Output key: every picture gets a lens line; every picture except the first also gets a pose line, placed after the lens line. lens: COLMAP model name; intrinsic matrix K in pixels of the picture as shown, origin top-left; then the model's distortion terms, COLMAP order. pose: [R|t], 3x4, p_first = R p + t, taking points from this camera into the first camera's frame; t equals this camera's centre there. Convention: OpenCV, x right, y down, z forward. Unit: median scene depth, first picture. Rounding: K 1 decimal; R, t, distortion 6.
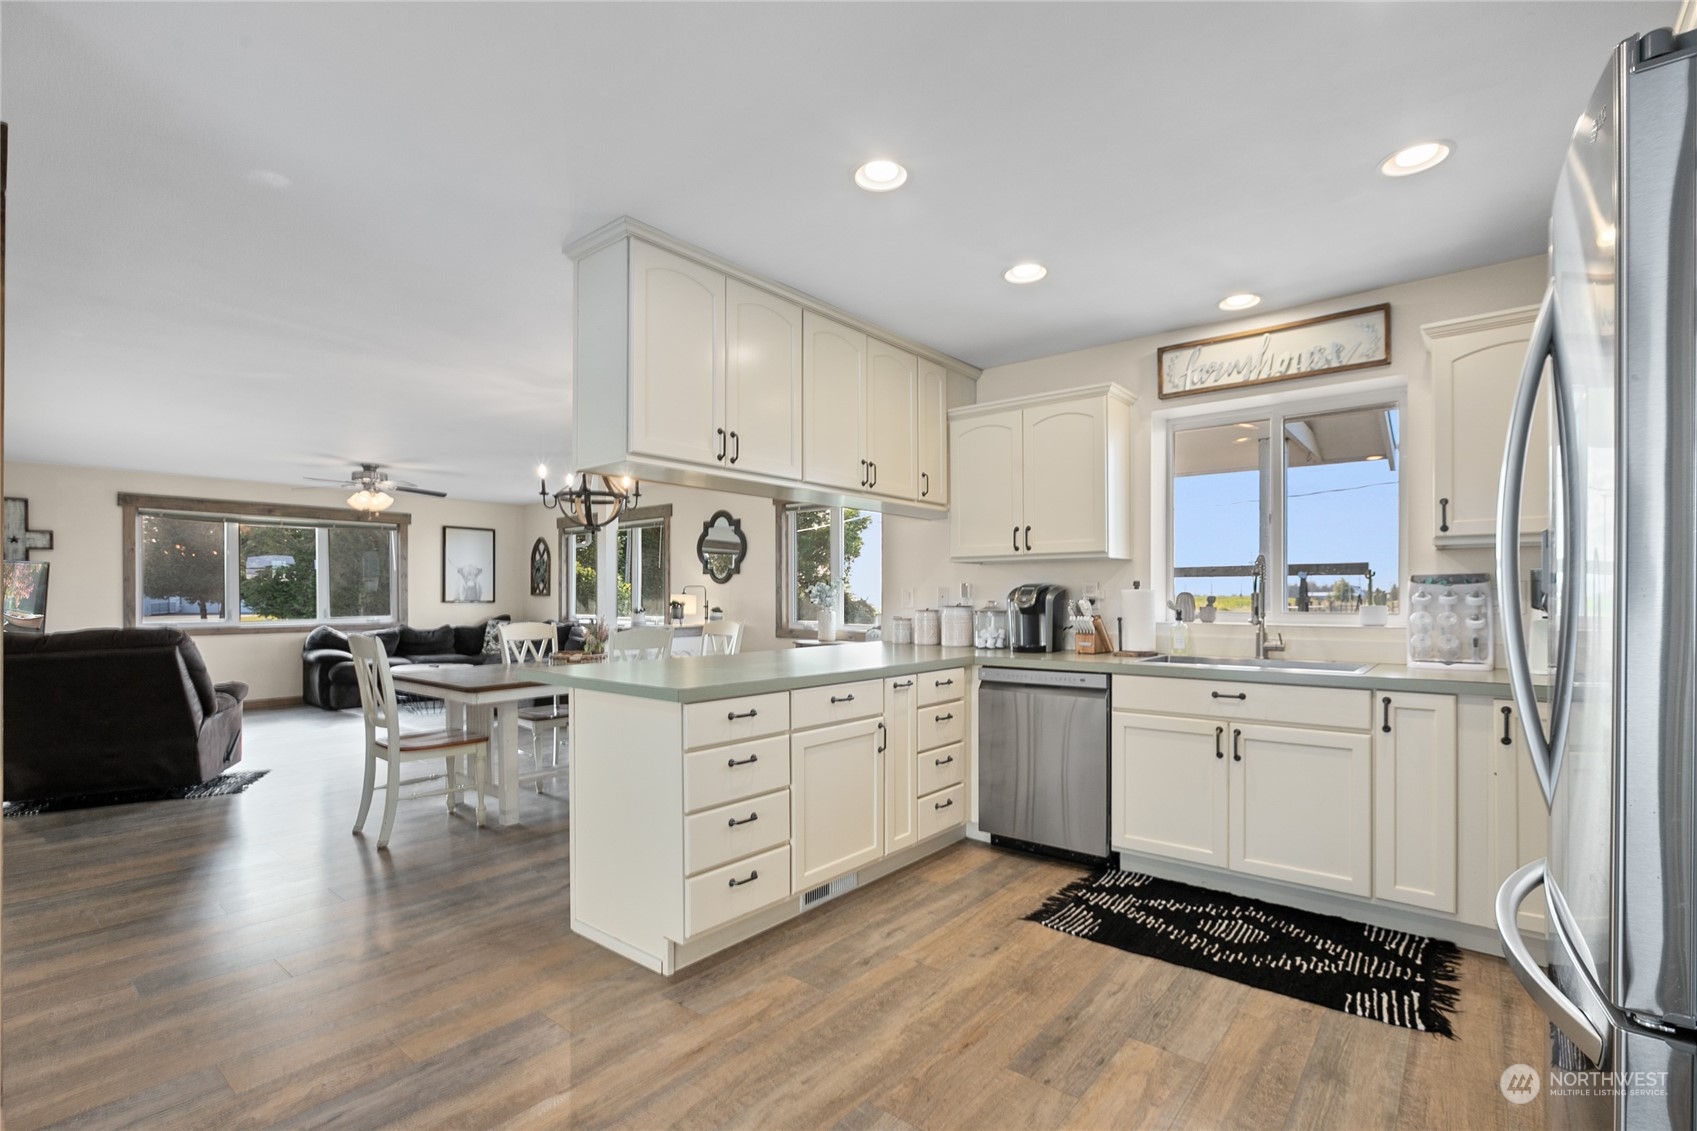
lens RADIAL K [[780.1, 0, 844.8], [0, 780.1, 595.2], [0, 0, 1]] dist [-0.013929, 0.006312]
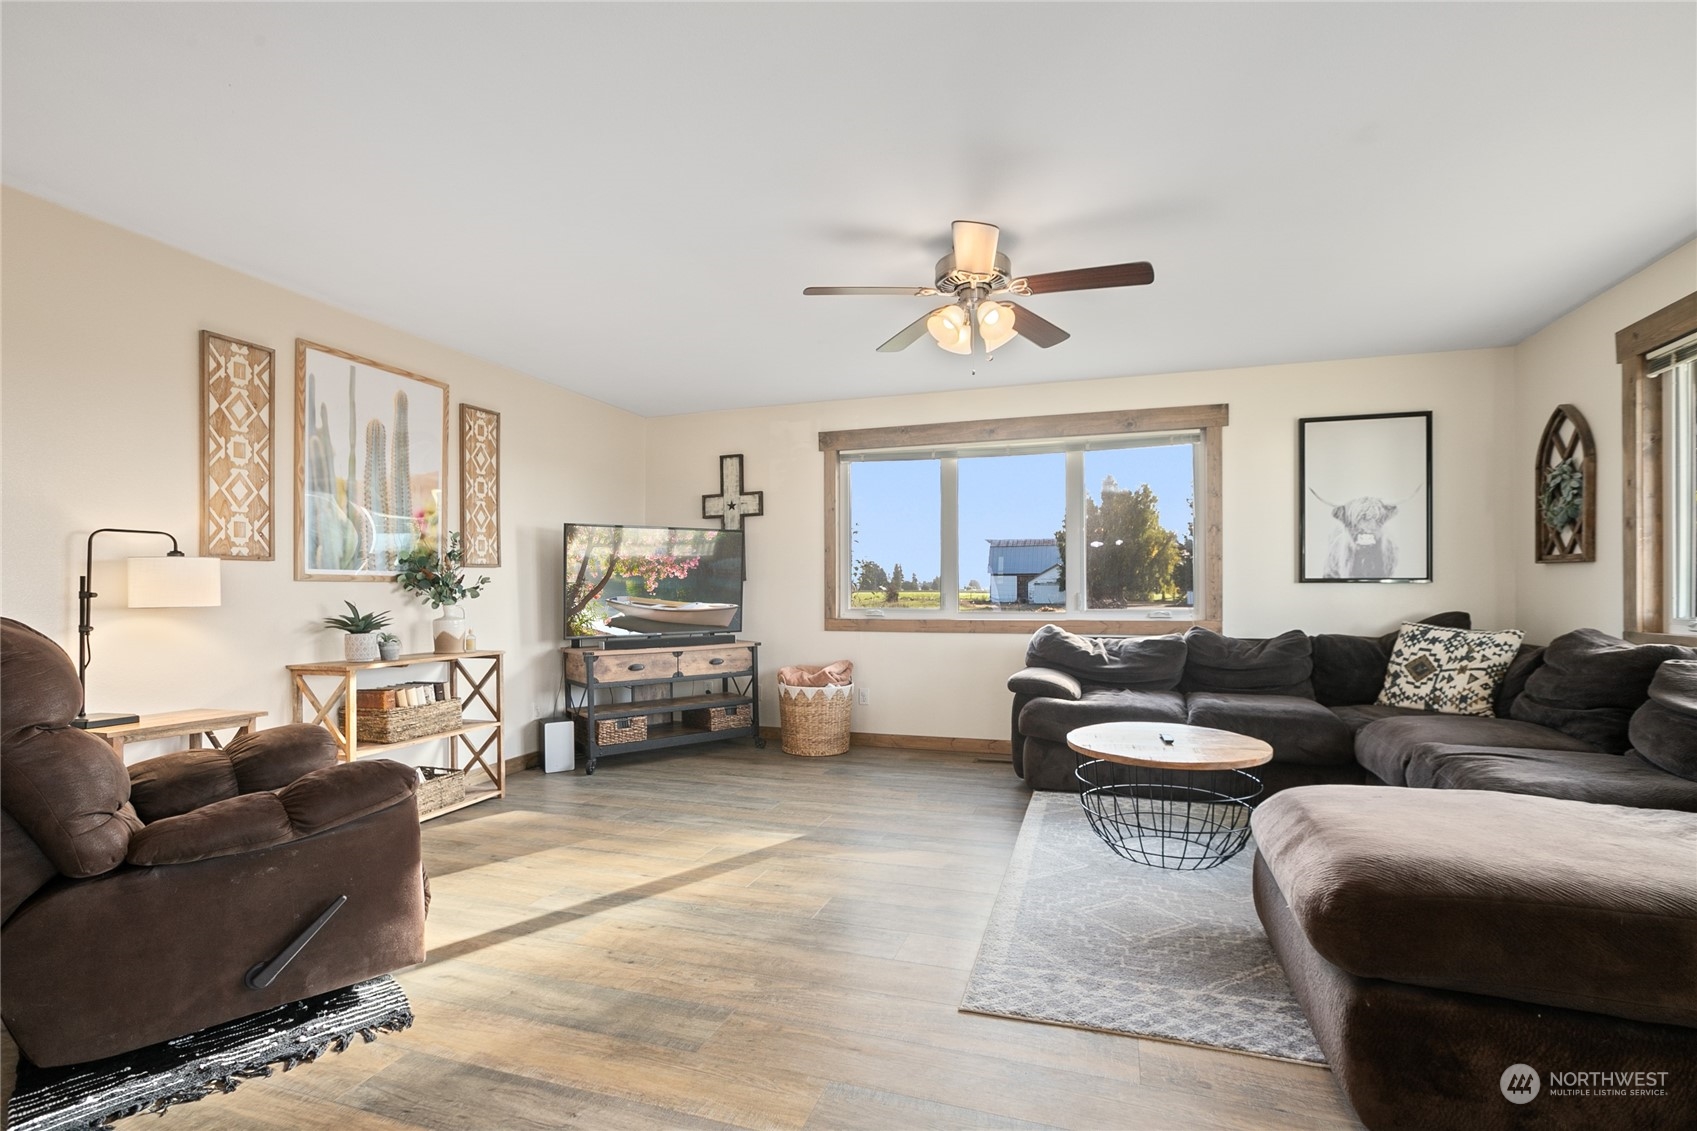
lens RADIAL K [[780.1, 0, 855.4], [0, 780.1, 589.6], [0, 0, 1]] dist [-0.013929, 0.006312]
pose [[0.369261, -0.003448, -0.929319, -0.210126], [0.002797, 0.999993, -0.002599, 0.016456], [0.929321, -0.001639, 0.369268, 0.668964]]
